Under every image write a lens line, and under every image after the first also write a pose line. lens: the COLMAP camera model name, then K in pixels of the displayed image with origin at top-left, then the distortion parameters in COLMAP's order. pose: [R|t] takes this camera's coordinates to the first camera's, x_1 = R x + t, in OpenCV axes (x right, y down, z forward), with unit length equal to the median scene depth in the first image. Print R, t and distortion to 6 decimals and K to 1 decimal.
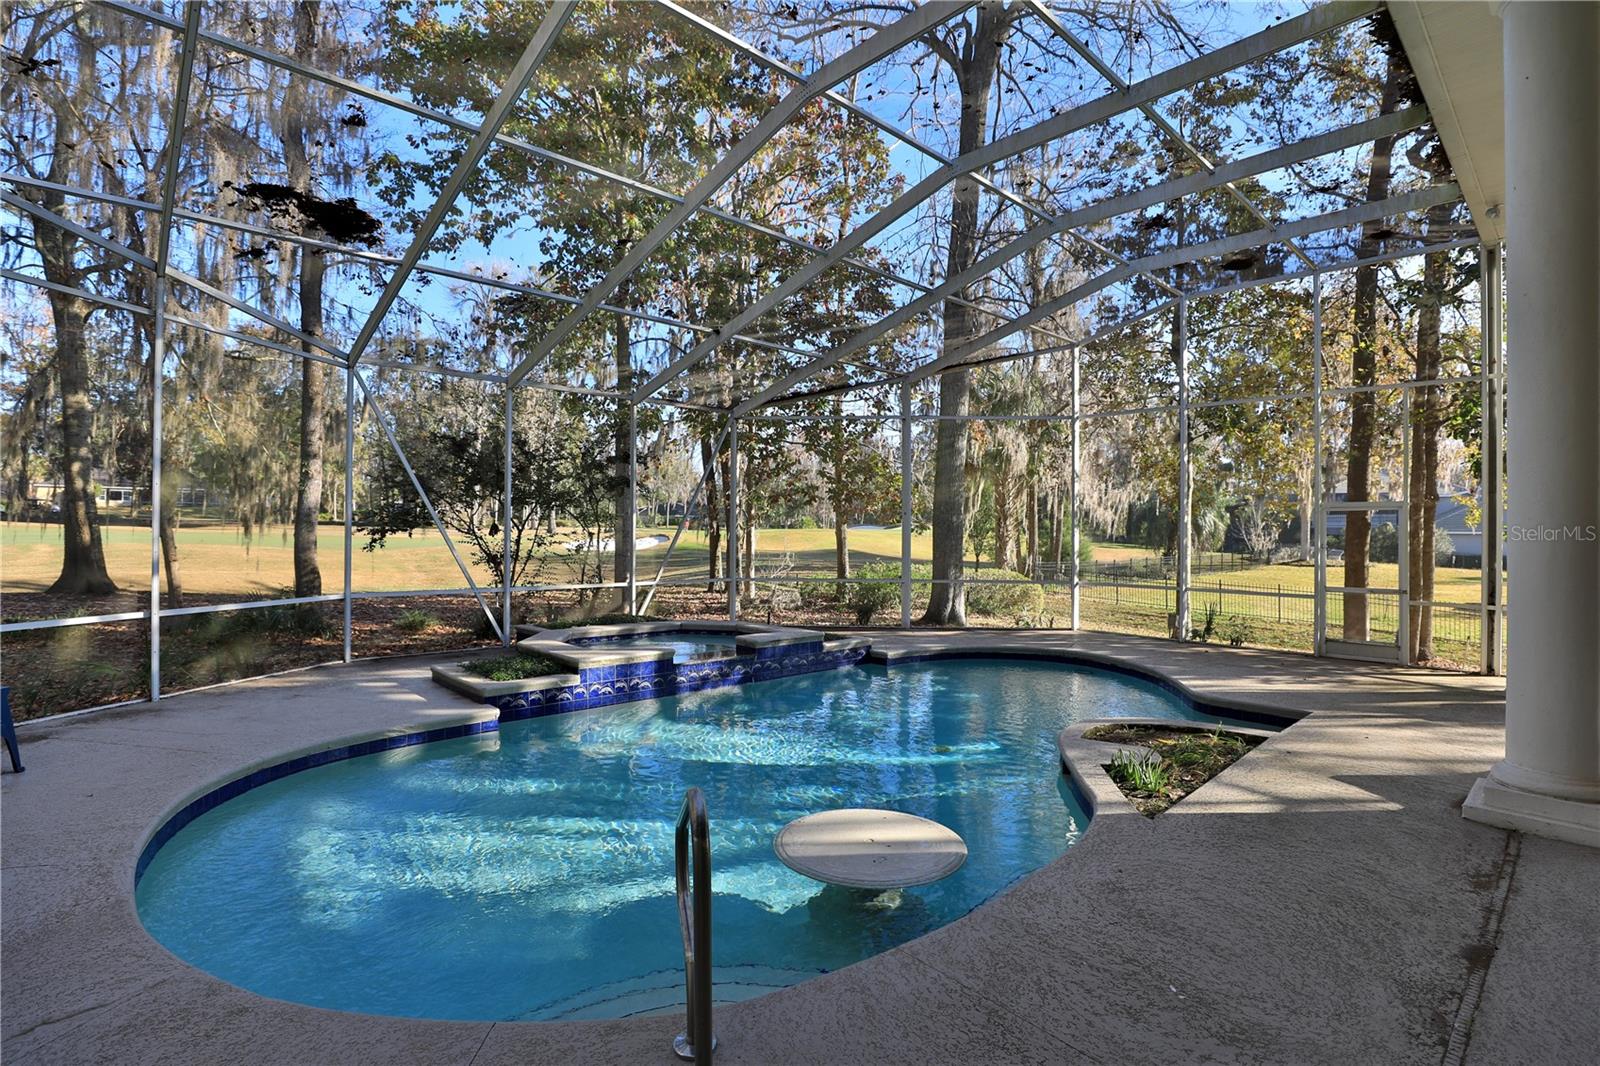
lens RADIAL K [[766.1, 0, 791.5], [0, 766.1, 535.0], [0, 0, 1]] dist [-0.025671, 0.000870]
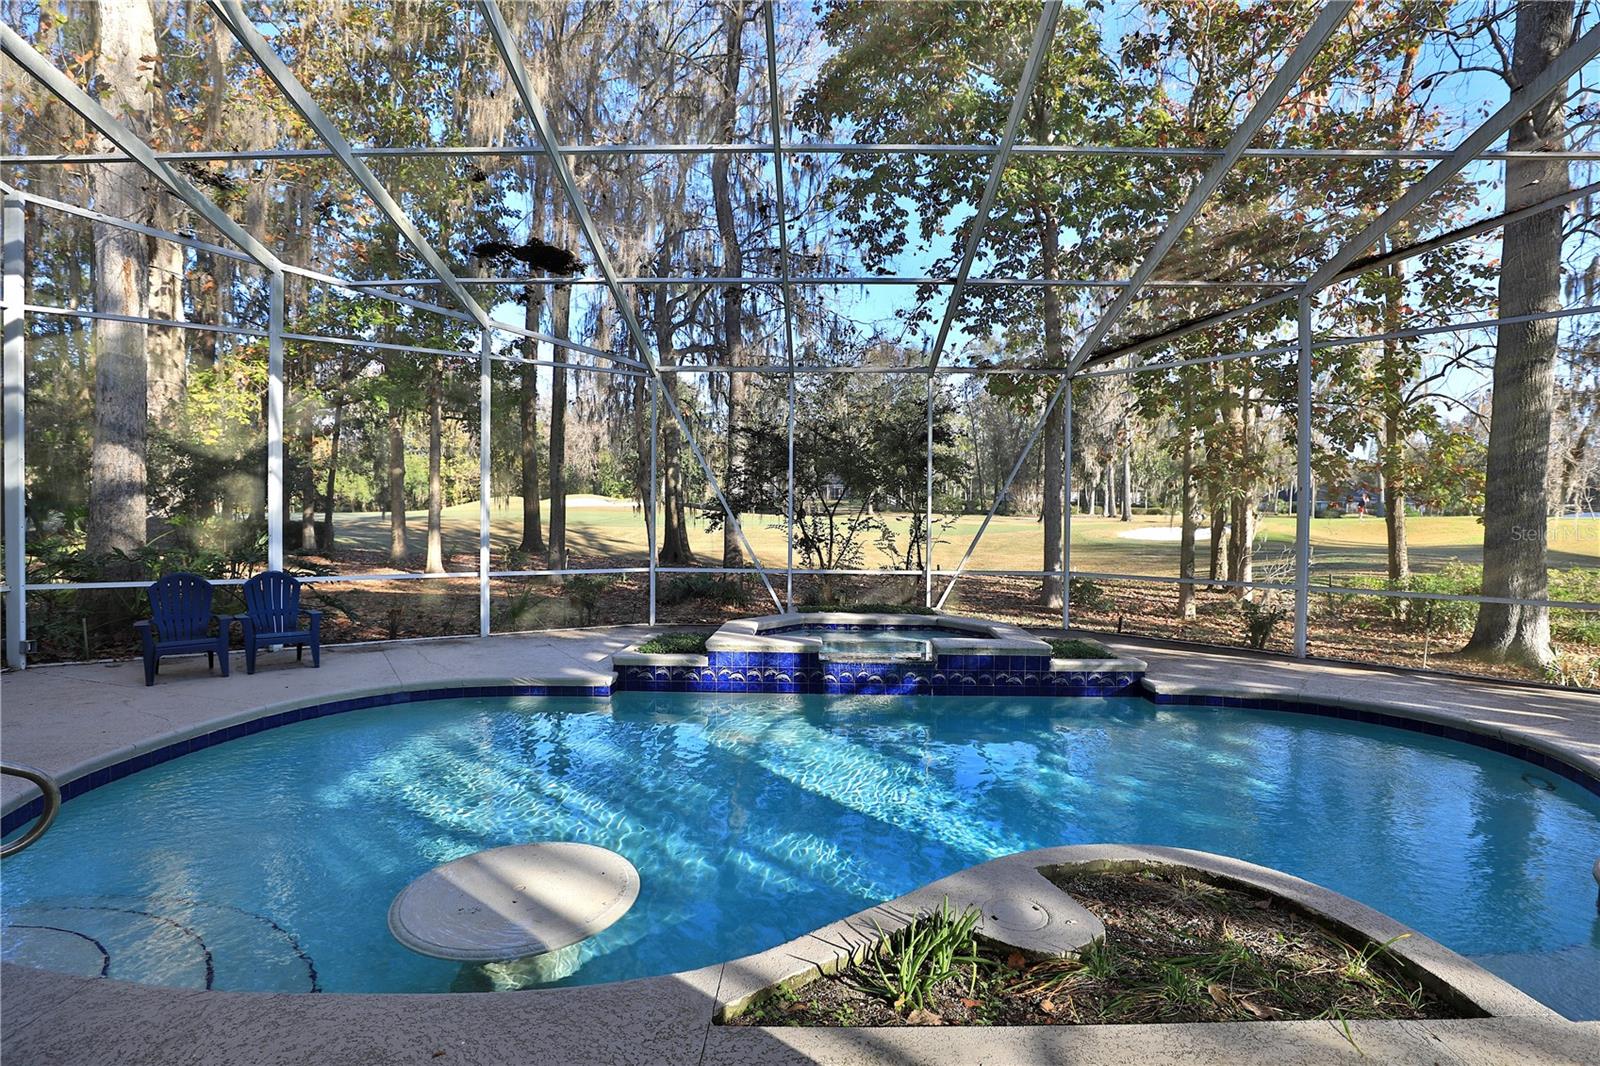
lens RADIAL K [[766.1, 0, 801.6], [0, 766.1, 527.4], [0, 0, 1]] dist [-0.025671, 0.000870]
pose [[0.721073, 0.007382, -0.692820, 0.433650], [-0.004252, 0.999972, 0.006229, 0.006307], [0.692846, -0.001546, 0.721084, 0.313965]]
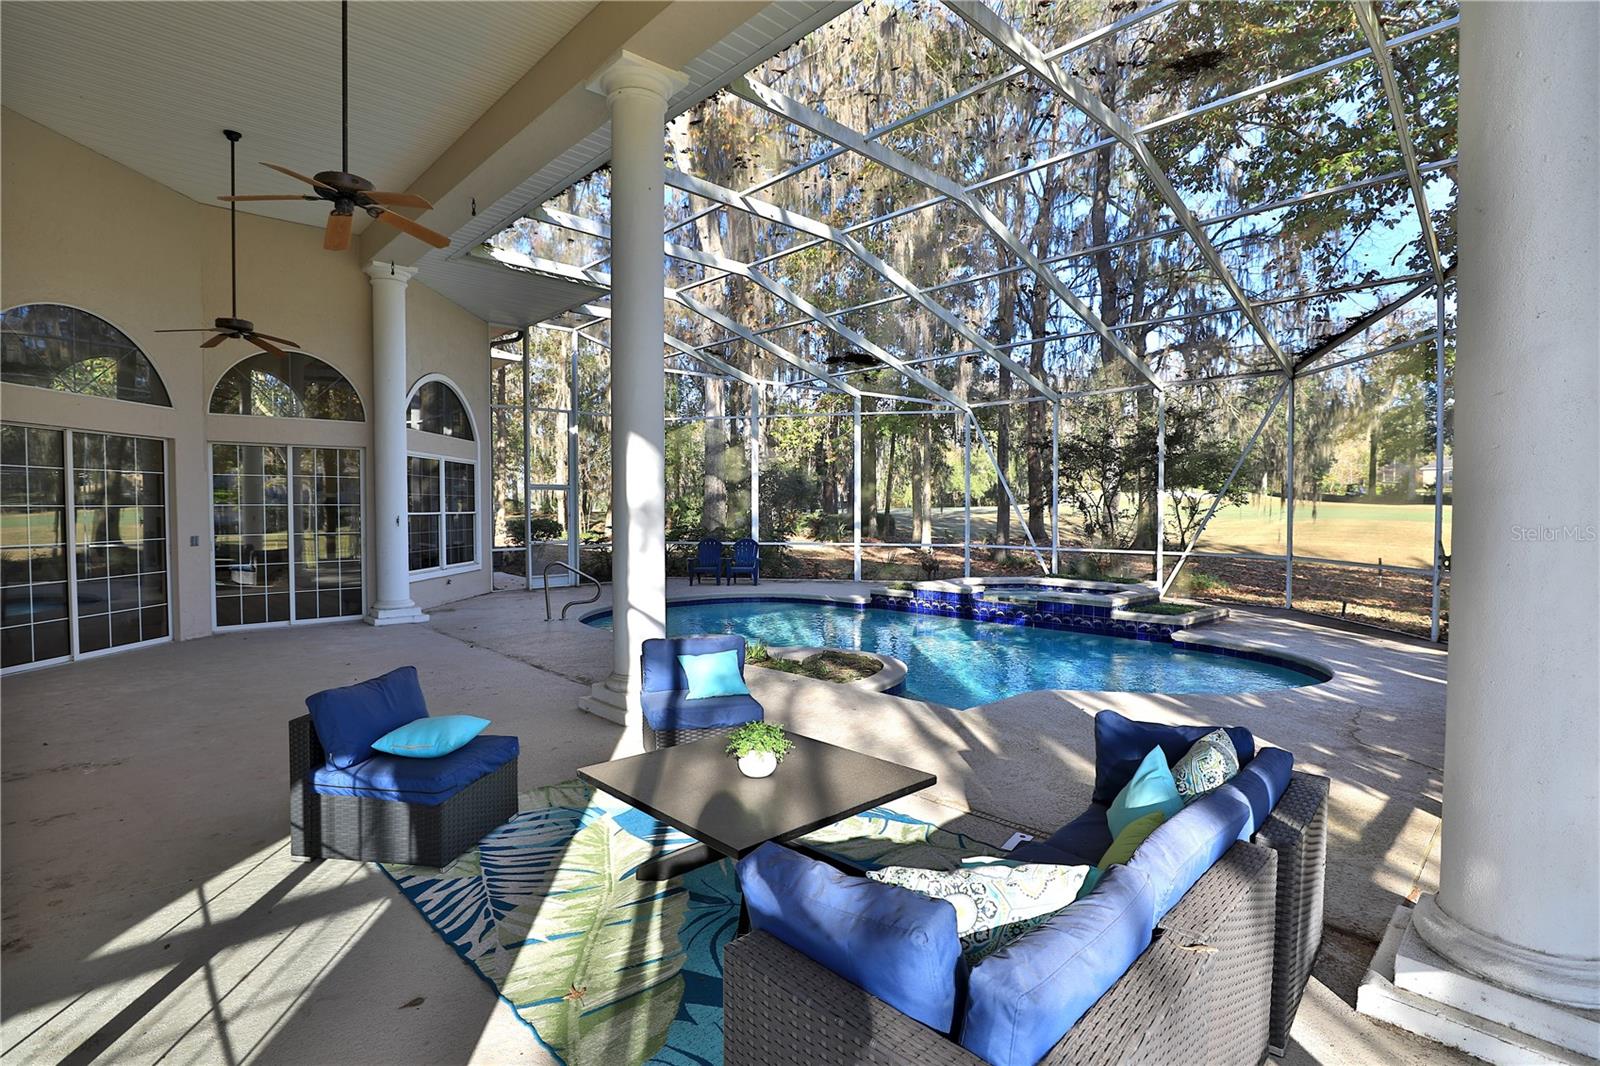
lens RADIAL K [[766.1, 0, 800.6], [0, 766.1, 529.9], [0, 0, 1]] dist [-0.025671, 0.000870]
pose [[0.023687, 0.019470, -0.999530, 1.194431], [0.000001, 0.999810, 0.019475, 0.012960], [0.999719, -0.000462, 0.023683, 0.616219]]
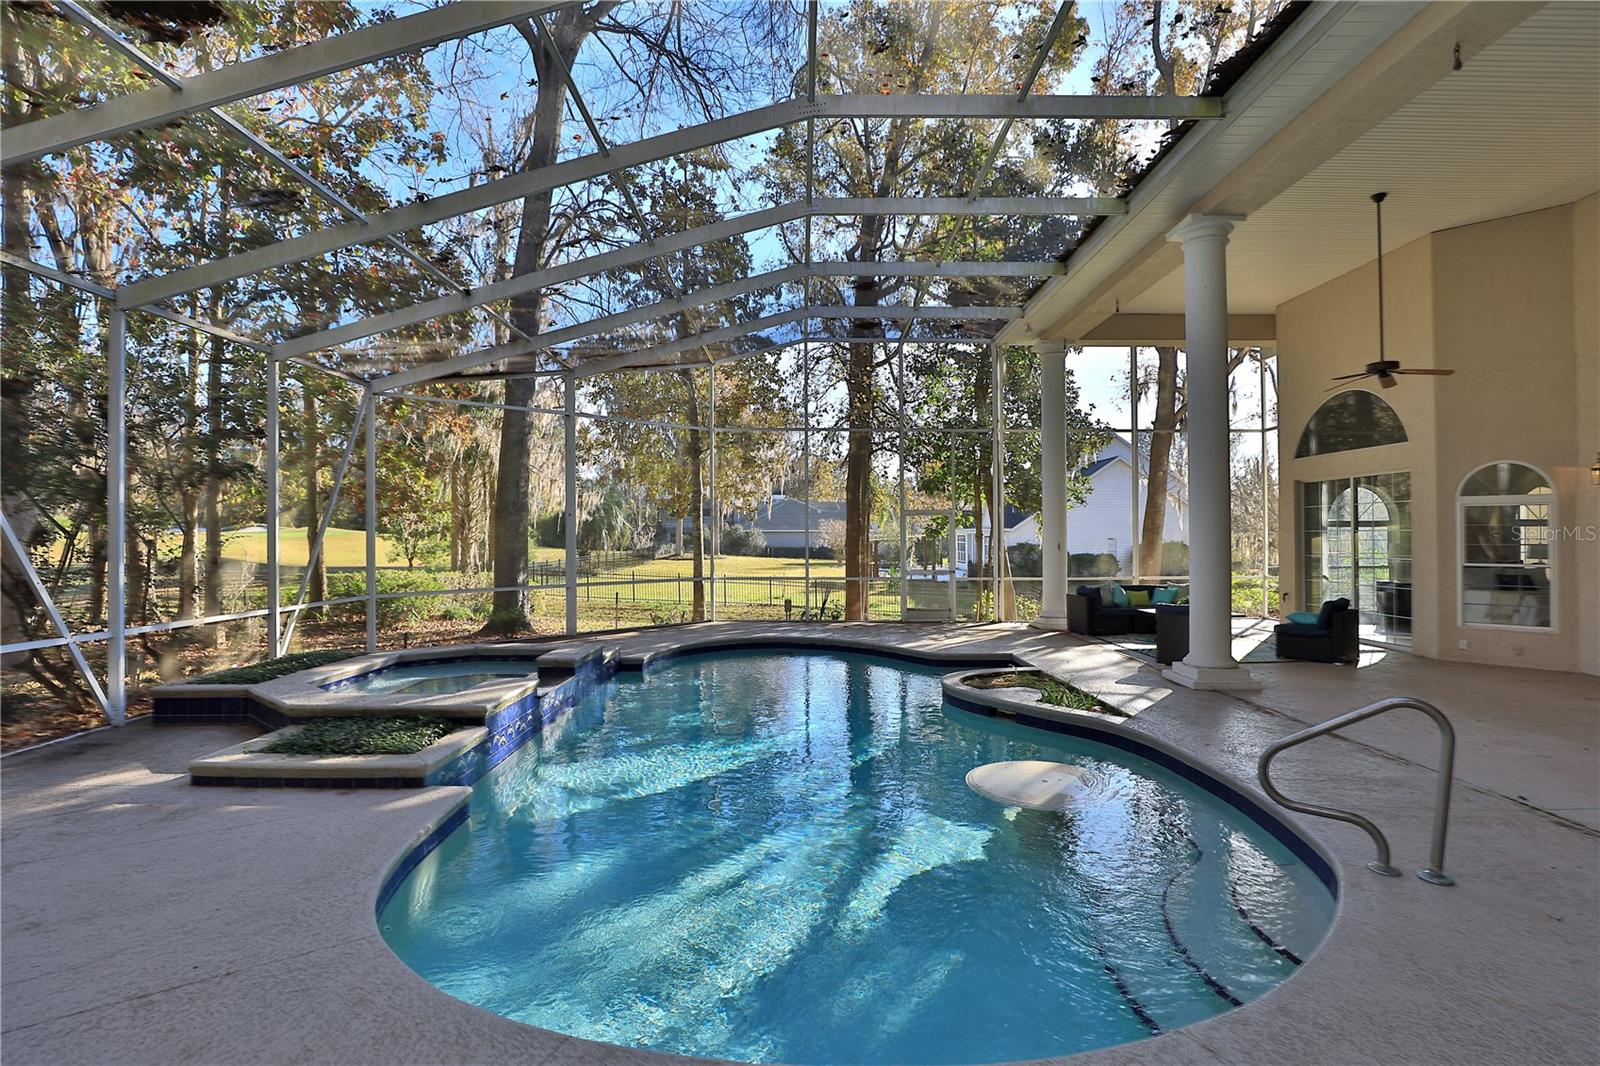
lens RADIAL K [[766.1, 0, 795.0], [0, 766.1, 529.0], [0, 0, 1]] dist [-0.025671, 0.000870]
pose [[0.679562, -0.007629, 0.733579, -0.584983], [0.014347, 0.999893, -0.002893, -0.009697], [-0.733478, 0.012491, 0.679598, 0.224819]]
